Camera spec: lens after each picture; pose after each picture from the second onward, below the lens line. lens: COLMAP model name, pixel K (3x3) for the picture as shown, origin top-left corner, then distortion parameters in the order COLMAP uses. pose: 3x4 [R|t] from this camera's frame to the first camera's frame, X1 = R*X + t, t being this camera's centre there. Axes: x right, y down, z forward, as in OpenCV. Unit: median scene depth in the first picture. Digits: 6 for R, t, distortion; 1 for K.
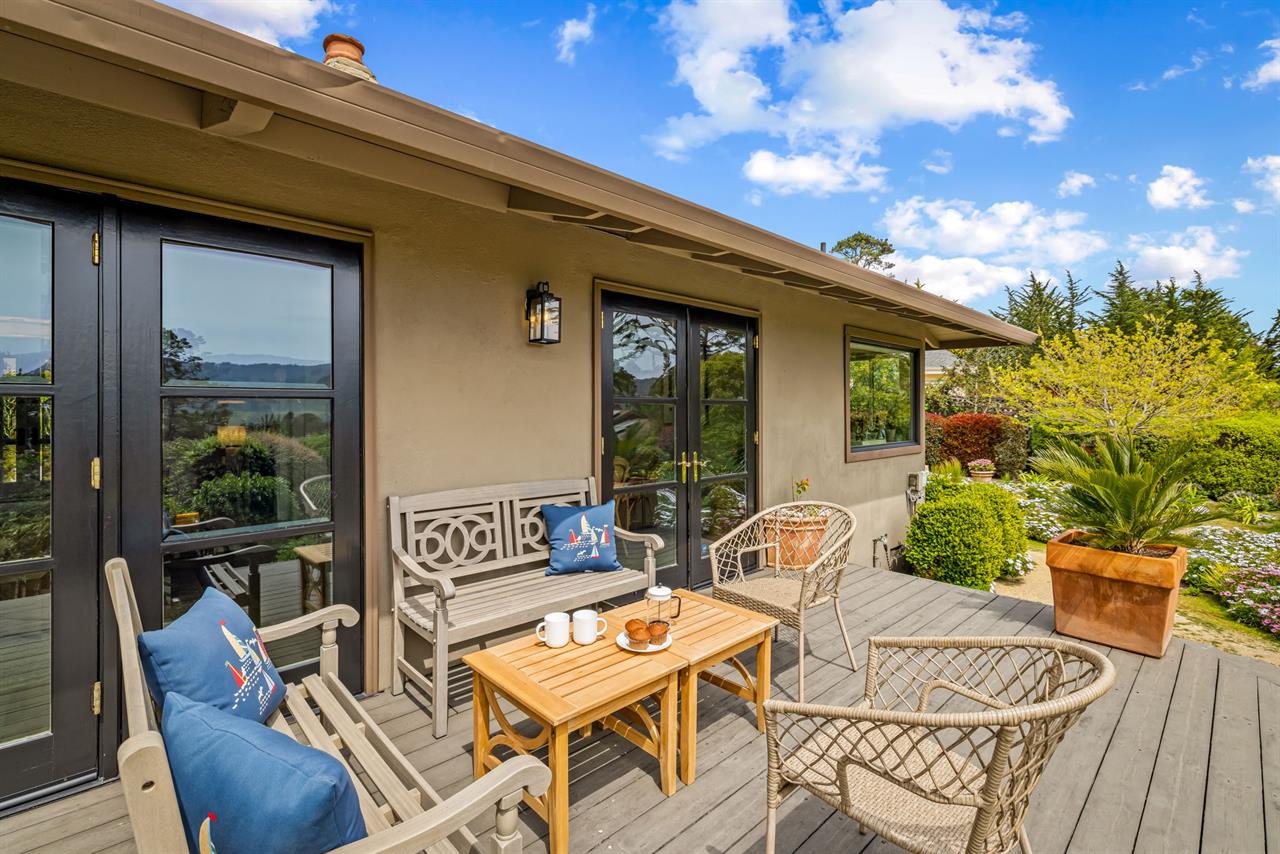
lens RADIAL K [[575.9, 0, 639.7], [0, 575.9, 412.2], [0, 0, 1]] dist [-0.000567, -0.000140]
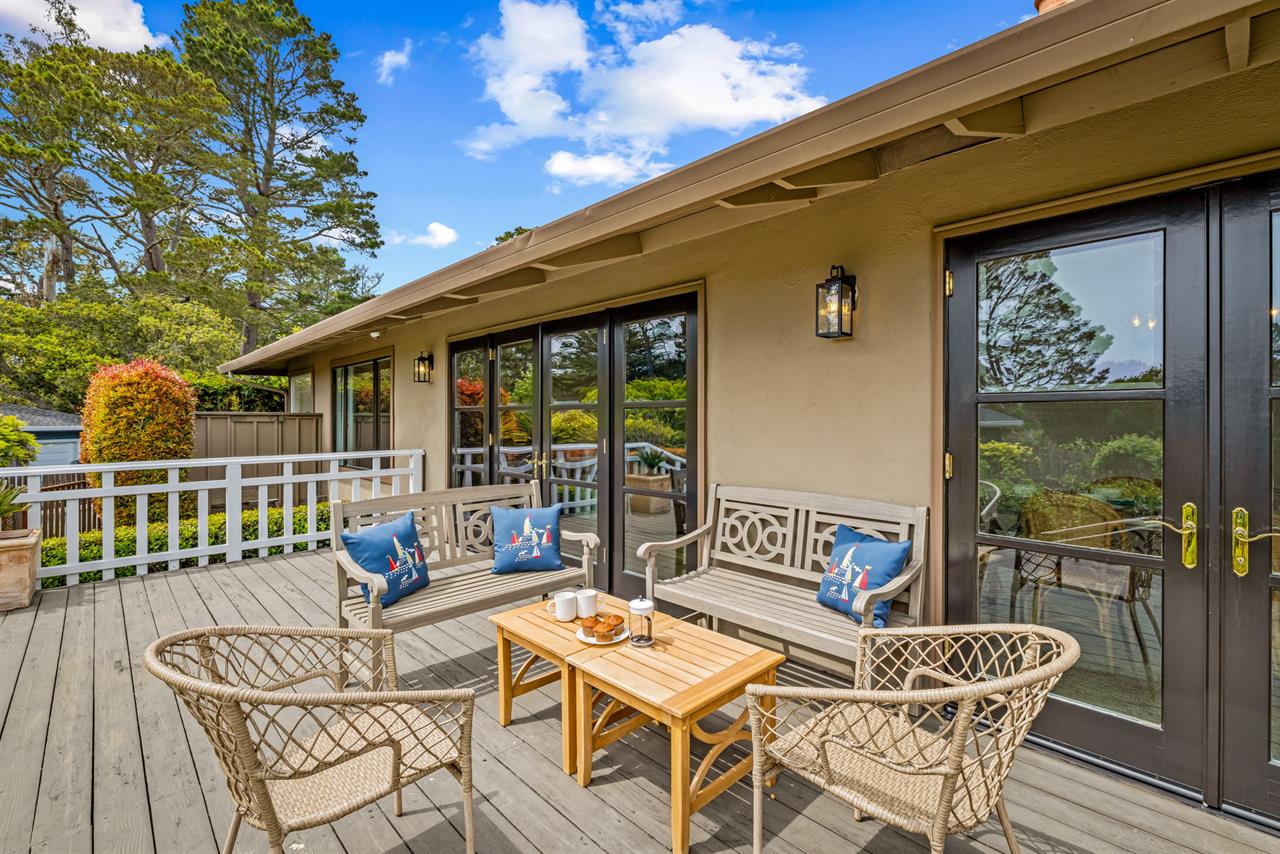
lens RADIAL K [[576.9, 0, 640.0], [0, 576.9, 427.0], [0, 0, 1]] dist [0.001461, -0.000135]
pose [[0.022130, 0.026825, -0.999395, 0.738972], [0.004545, 0.999627, 0.026932, -0.011240], [0.999745, -0.005138, 0.022000, 0.728398]]
